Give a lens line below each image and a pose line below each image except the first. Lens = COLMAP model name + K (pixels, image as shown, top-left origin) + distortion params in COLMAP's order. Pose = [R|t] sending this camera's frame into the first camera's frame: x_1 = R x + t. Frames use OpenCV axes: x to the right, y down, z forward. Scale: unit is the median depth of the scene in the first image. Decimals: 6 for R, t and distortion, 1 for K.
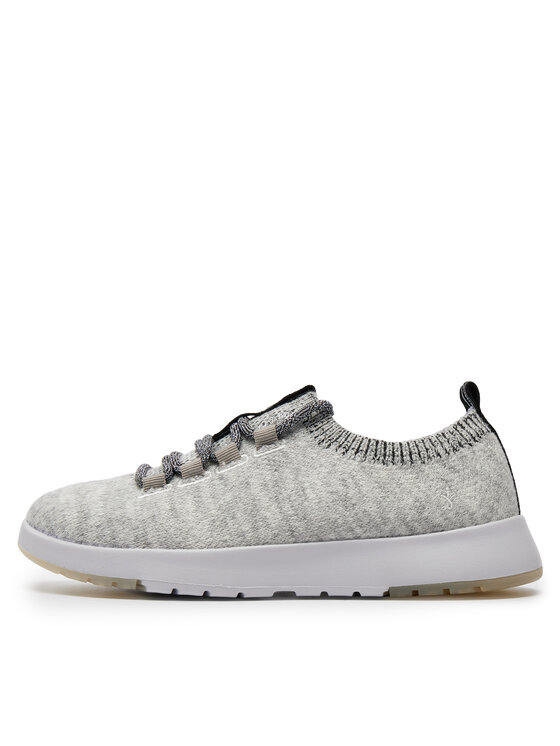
lens RADIAL K [[1133.0, 0, 280.0], [0, 1133.0, 373.0], [0, 0, 1]] dist [-0.008863, 0.009119]
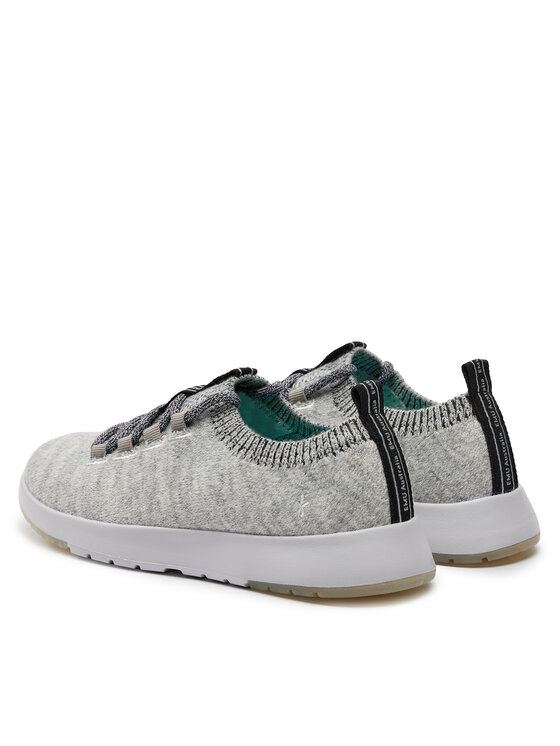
lens RADIAL K [[2191.1, 0, 280.0], [0, 2191.1, 373.0], [0, 0, 1]] dist [0.057459, -0.071543]
pose [[0.825137, 0.094574, -0.556960, 1.237585], [0.050967, 0.969406, 0.240115, -0.489225], [0.562629, -0.226514, 0.795072, -0.577416]]
